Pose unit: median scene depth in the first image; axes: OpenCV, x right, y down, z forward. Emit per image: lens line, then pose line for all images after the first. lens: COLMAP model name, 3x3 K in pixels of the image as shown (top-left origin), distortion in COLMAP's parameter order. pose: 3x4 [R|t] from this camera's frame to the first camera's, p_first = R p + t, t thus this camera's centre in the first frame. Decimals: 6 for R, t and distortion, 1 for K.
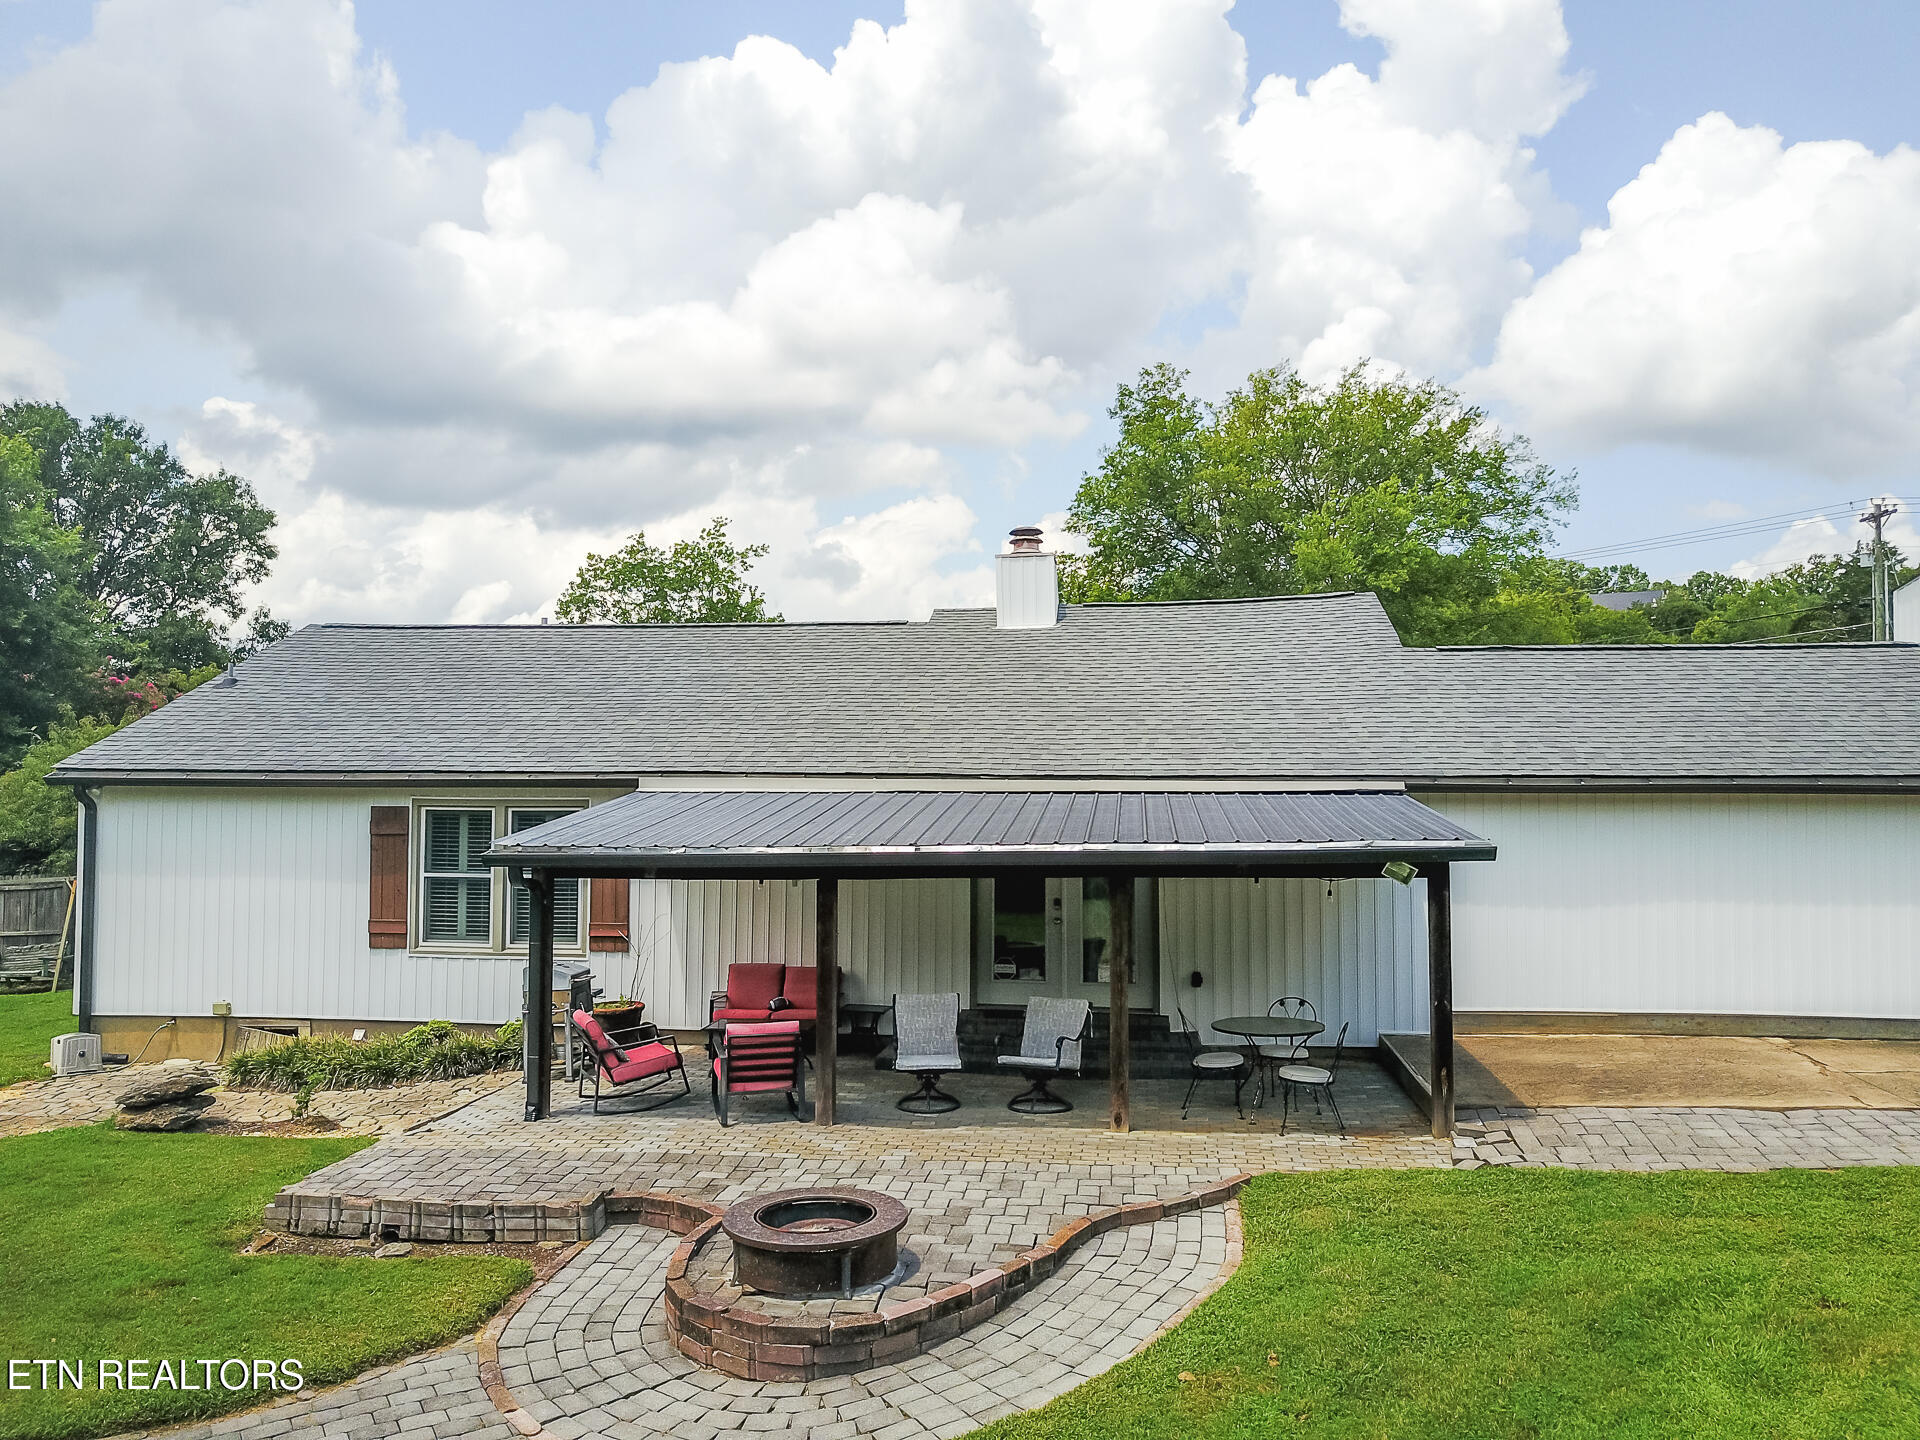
lens RADIAL K [[1495.3, 0, 960.0], [0, 1495.3, 720.0], [0, 0, 1]] dist [0.013155, -0.007193]
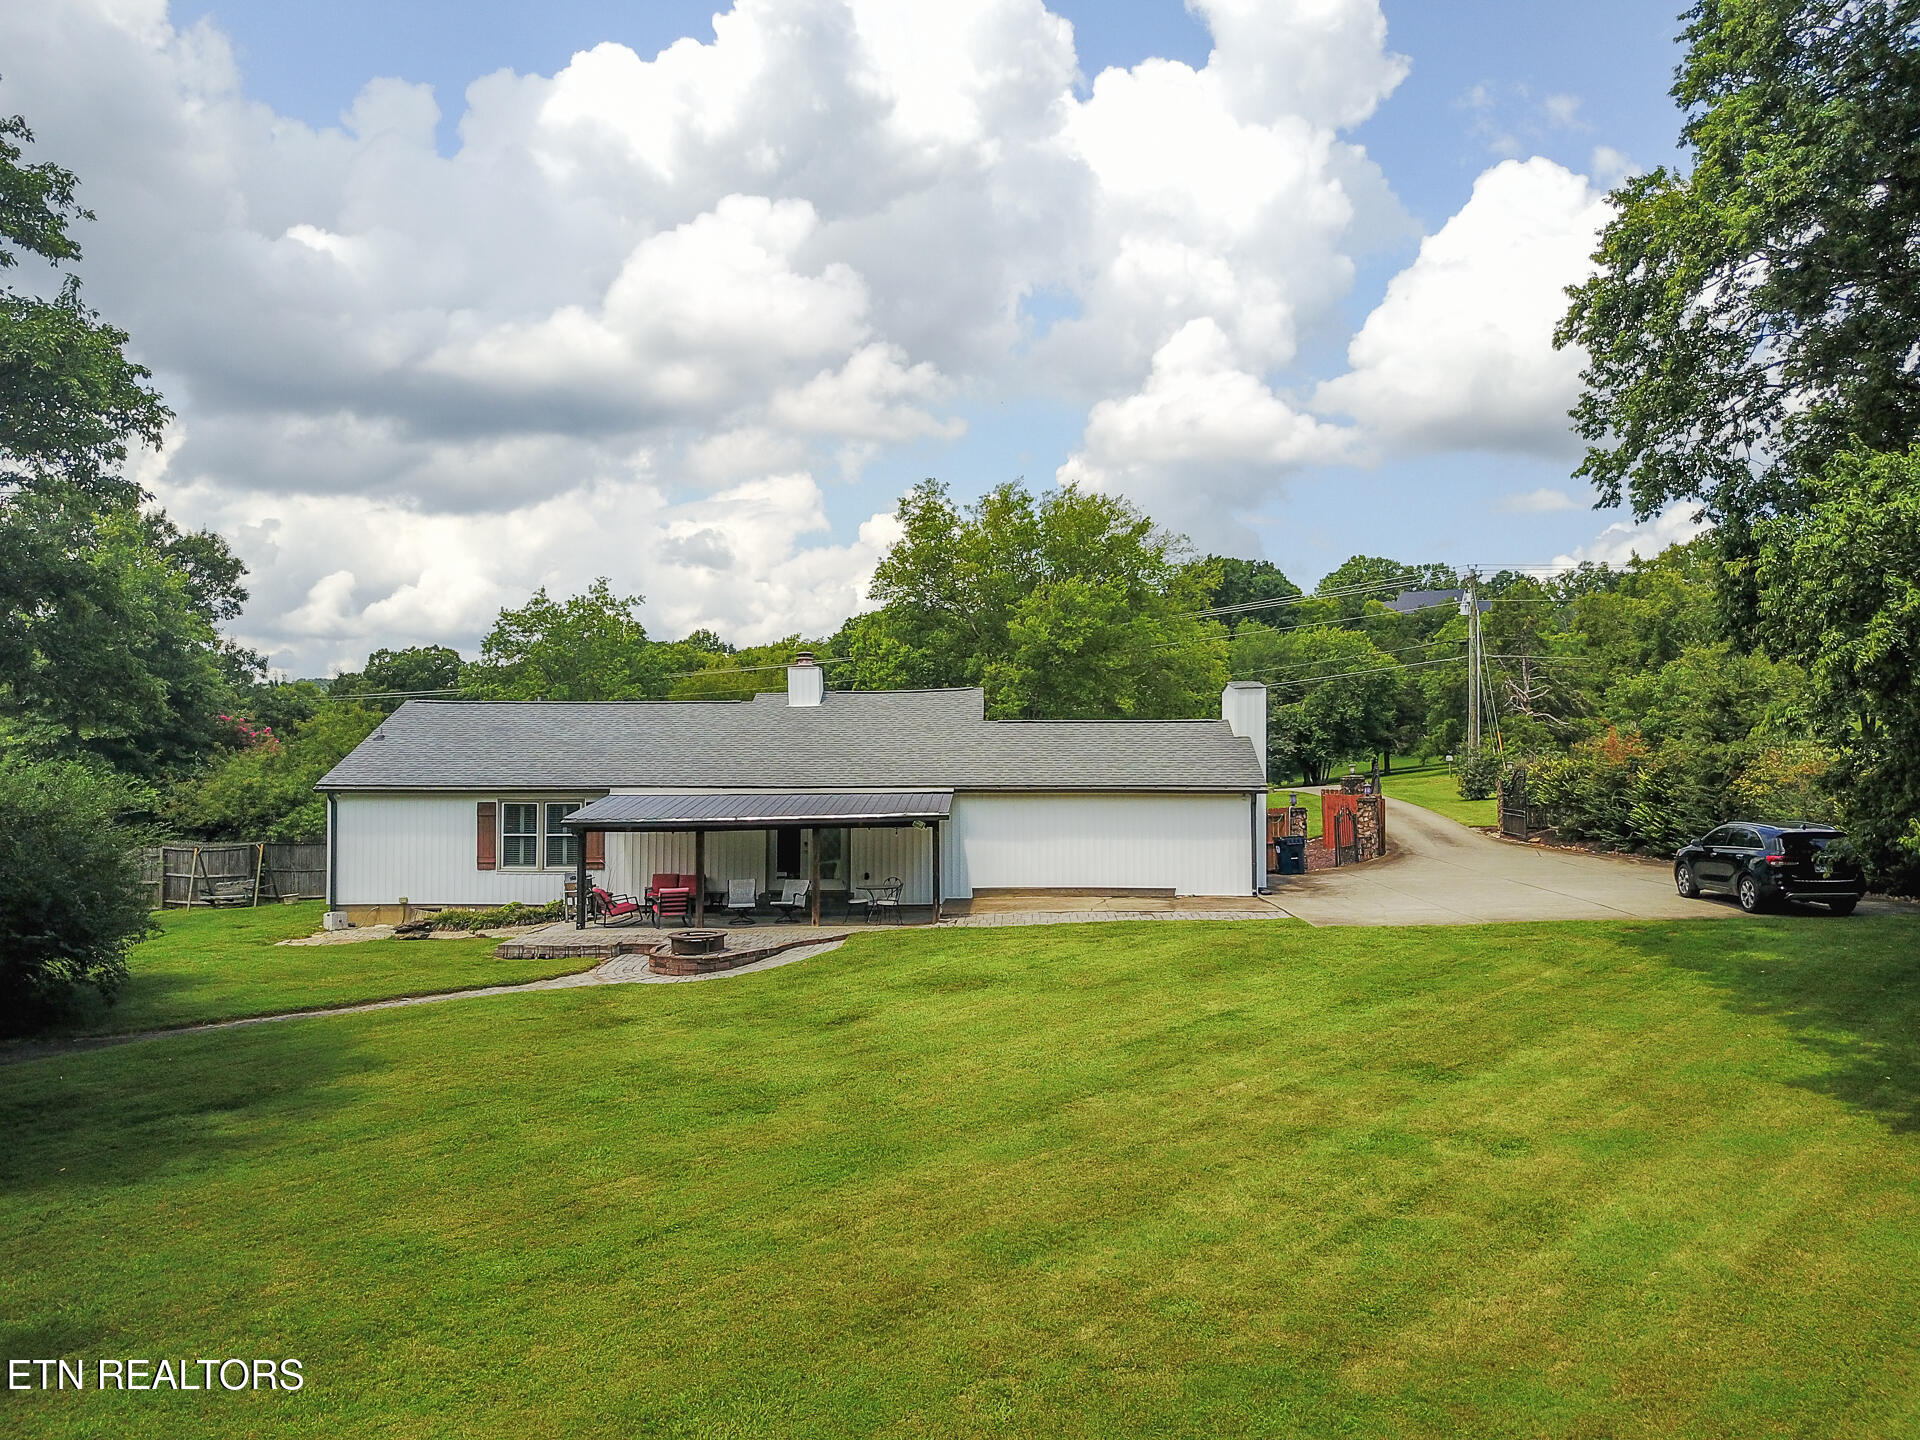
lens RADIAL K [[1467.2, 0, 960.0], [0, 1467.2, 720.0], [0, 0, 1]] dist [0.125186, -0.398302]
pose [[0.995614, -0.001456, 0.093549, 0.085494], [0.000488, 0.999946, 0.010370, -0.078632], [-0.093559, -0.010279, 0.995561, -1.124169]]
